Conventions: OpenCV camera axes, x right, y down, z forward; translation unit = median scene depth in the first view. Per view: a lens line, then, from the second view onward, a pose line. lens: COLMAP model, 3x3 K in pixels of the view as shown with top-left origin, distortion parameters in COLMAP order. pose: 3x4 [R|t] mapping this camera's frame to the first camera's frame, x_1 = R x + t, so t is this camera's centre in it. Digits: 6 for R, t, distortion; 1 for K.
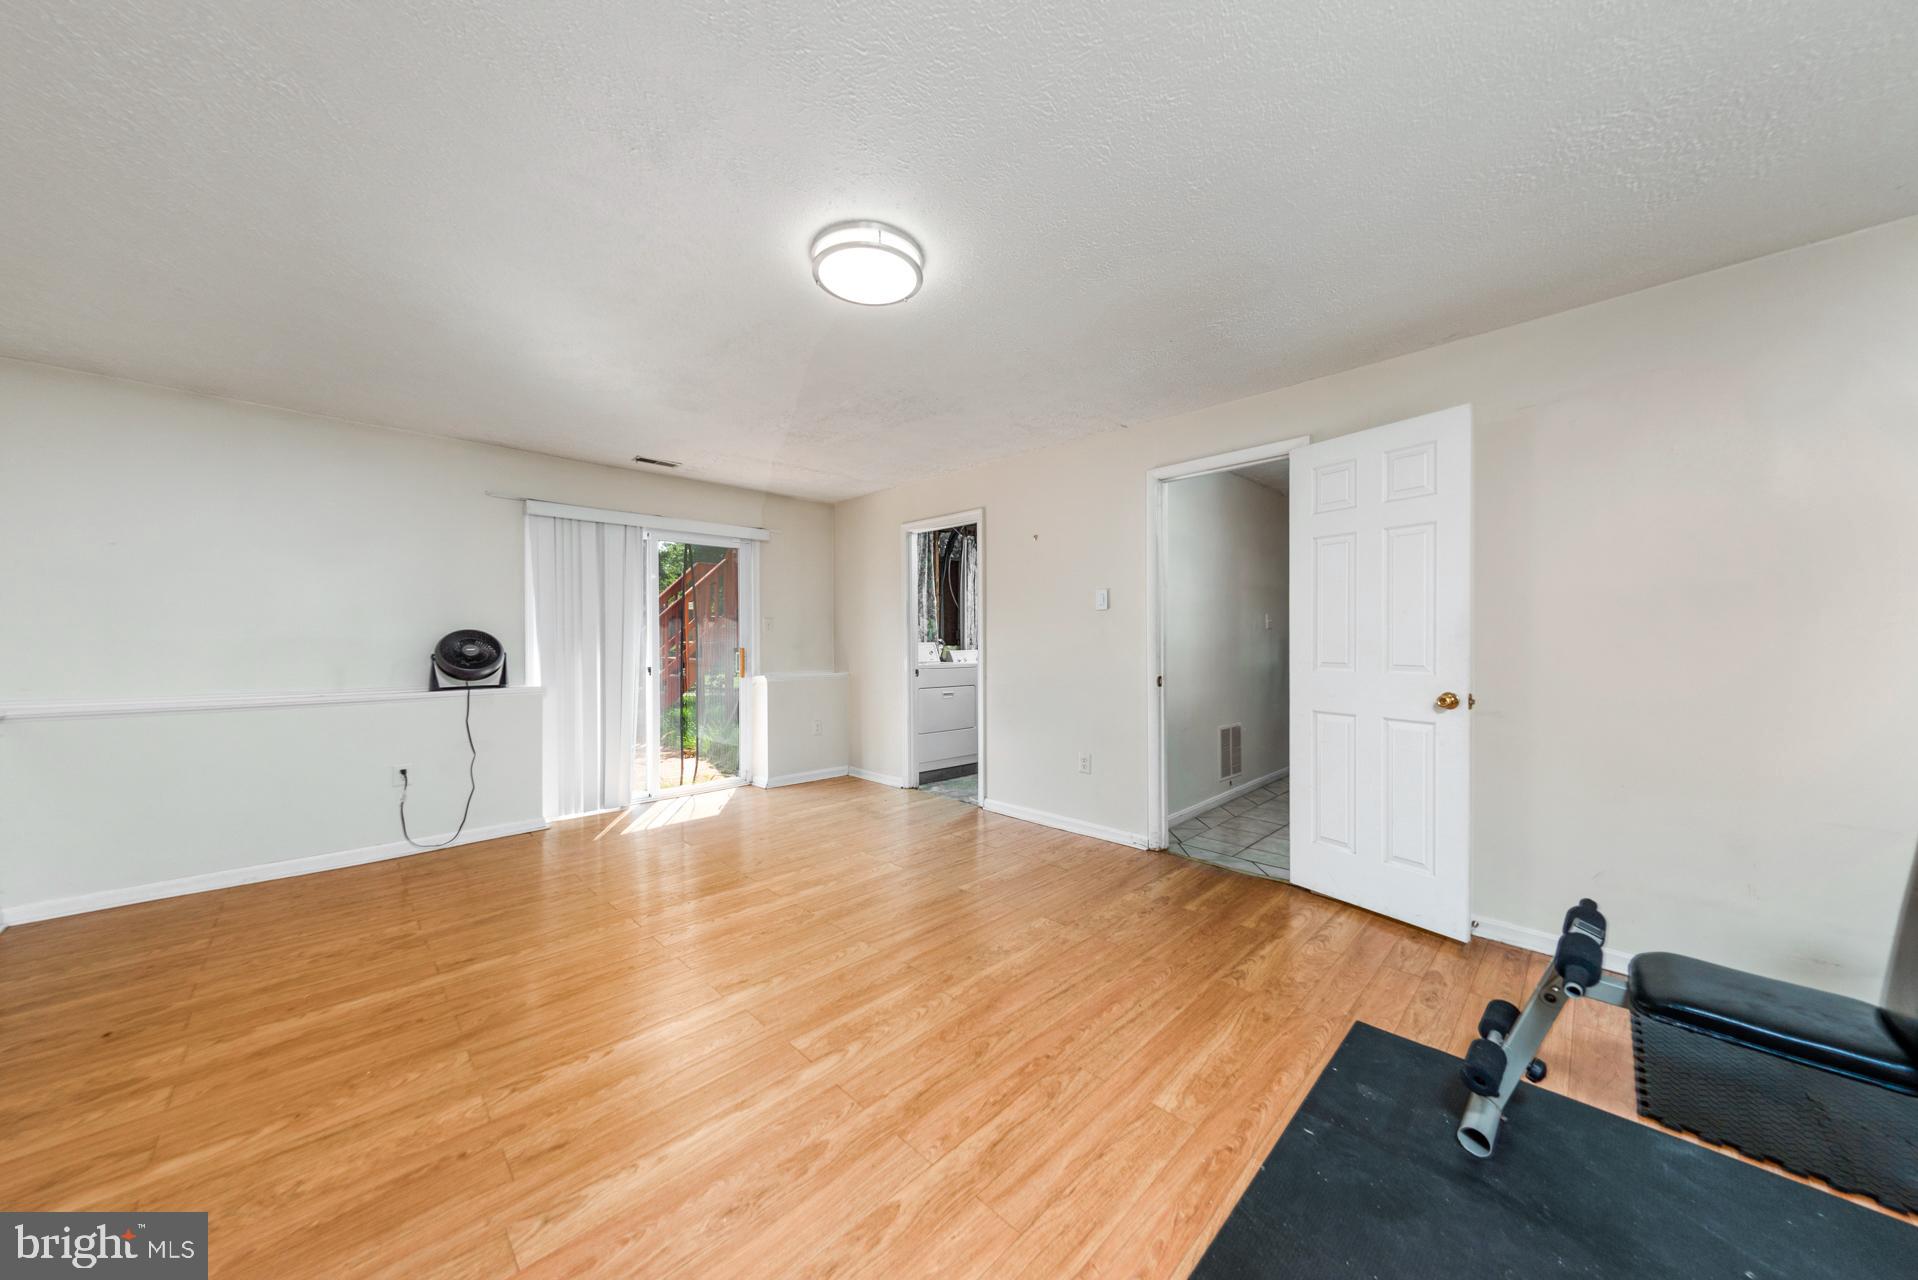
lens RADIAL K [[642.0, 0, 959.0], [0, 642.0, 640.0], [0, 0, 1]] dist [0.000249, -0.000013]
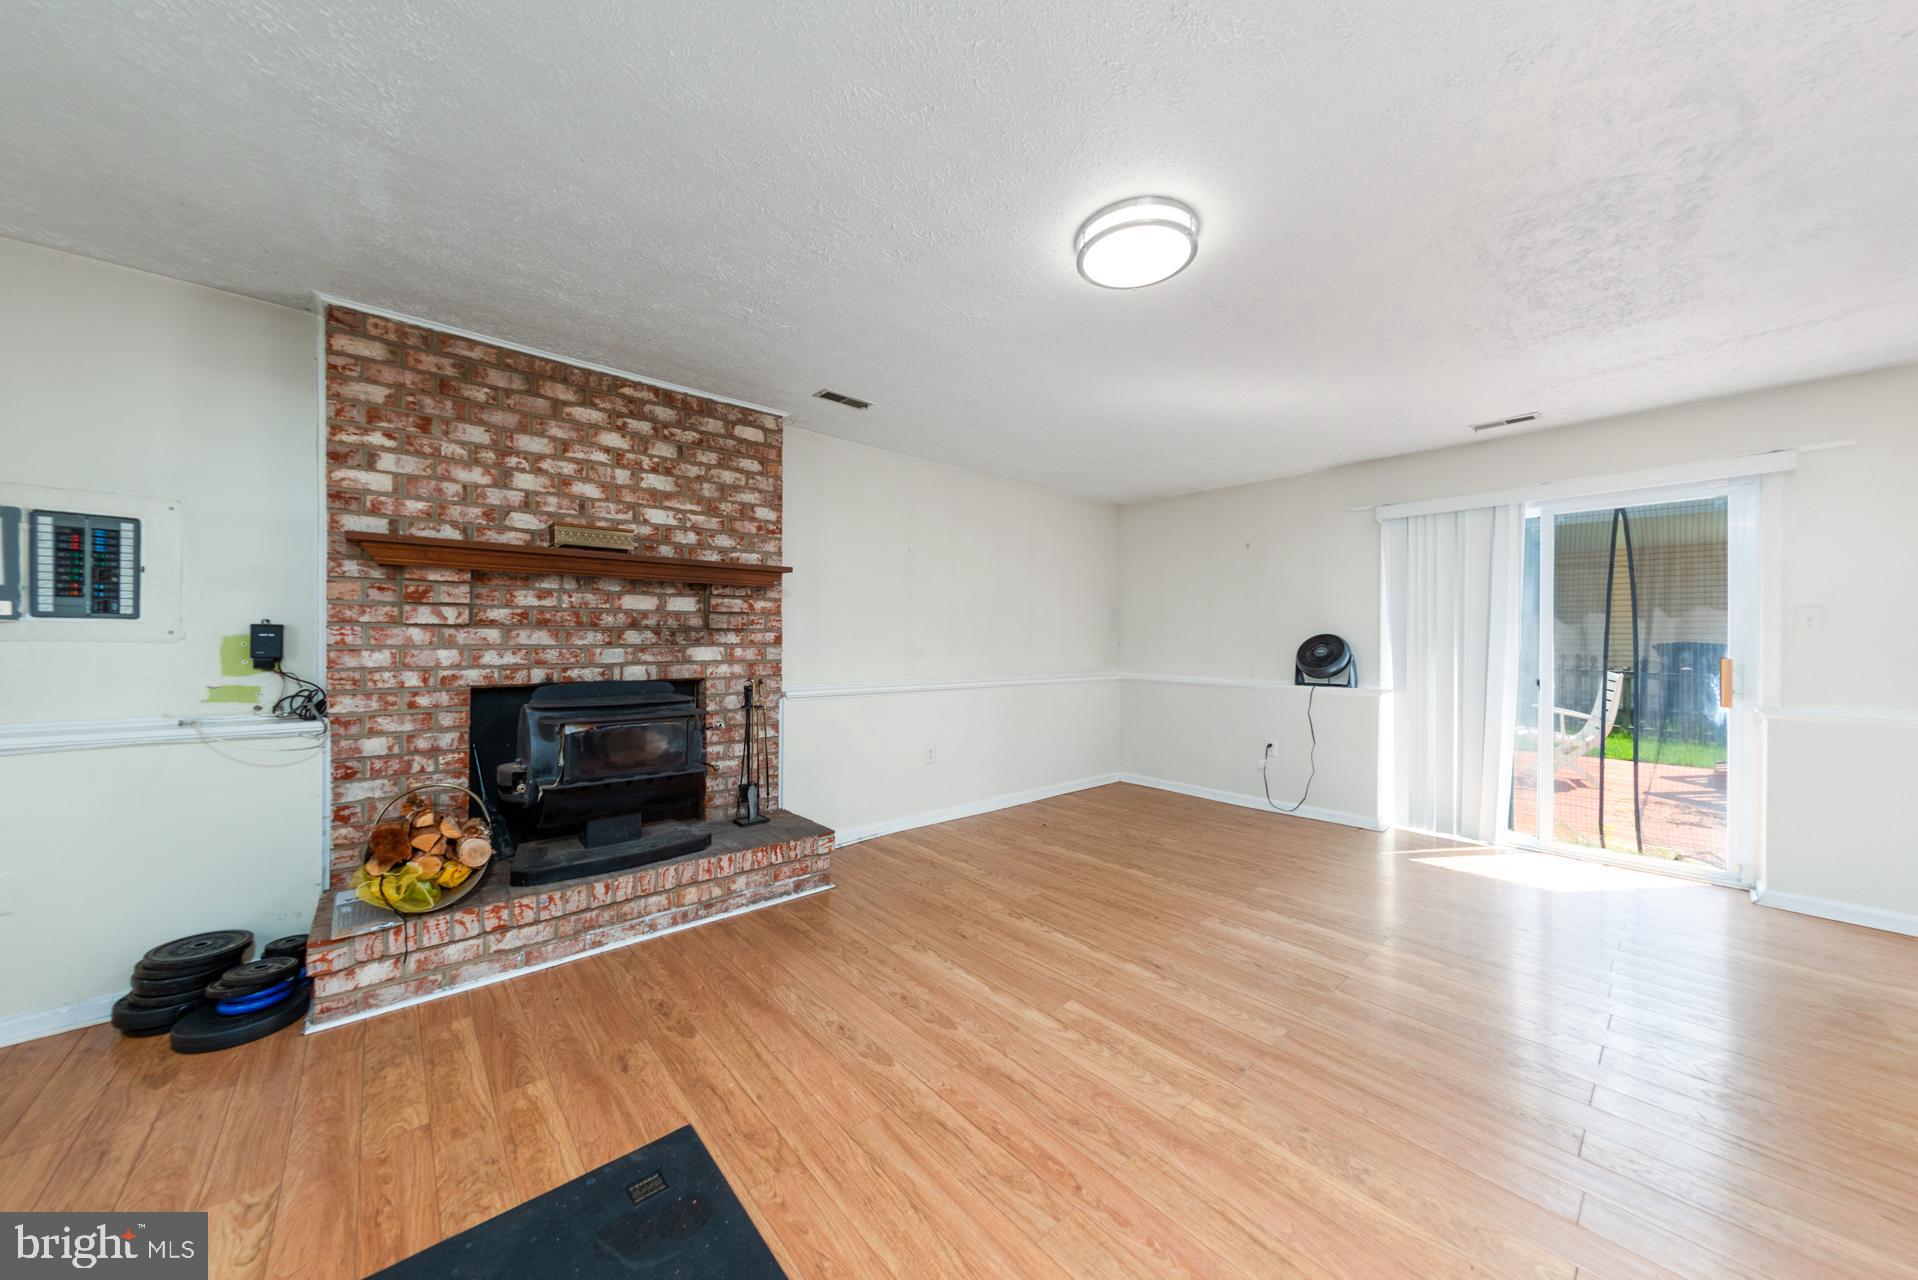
lens RADIAL K [[651.3, 0, 957.0], [0, 651.3, 637.8], [0, 0, 1]] dist [0.000401, -0.000175]
pose [[-0.065753, -0.004590, -0.997825, 0.746023], [-0.005714, 0.999975, -0.004224, -0.002200], [0.997820, 0.005424, -0.065778, 0.727825]]
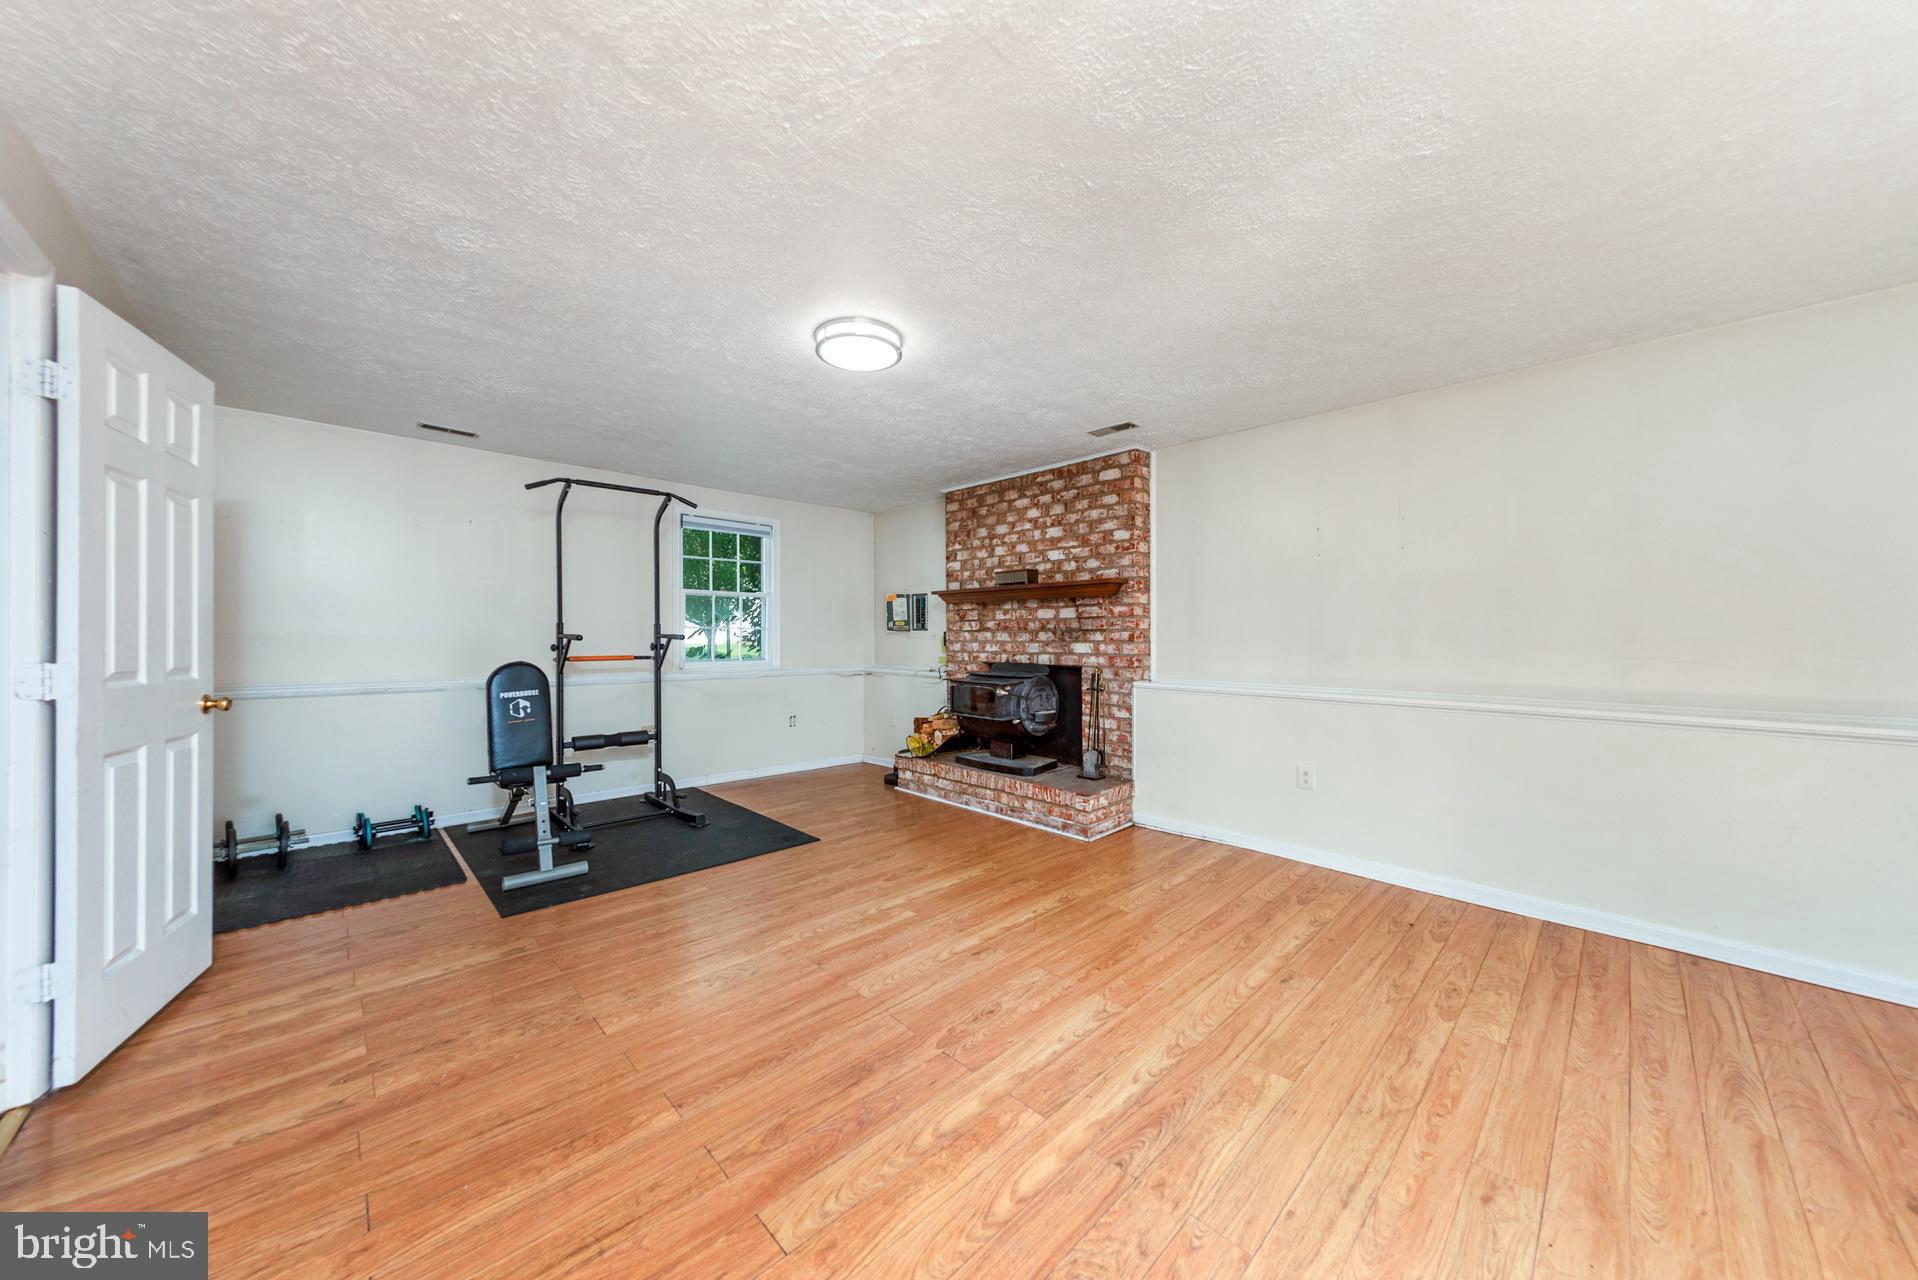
lens RADIAL K [[651.3, 0, 957.0], [0, 651.3, 637.8], [0, 0, 1]] dist [0.000401, -0.000175]
pose [[-0.999861, -0.003441, 0.016302, -0.316132], [-0.003426, 0.999994, 0.000938, -0.001123], [-0.016305, 0.000882, -0.999867, 2.069044]]
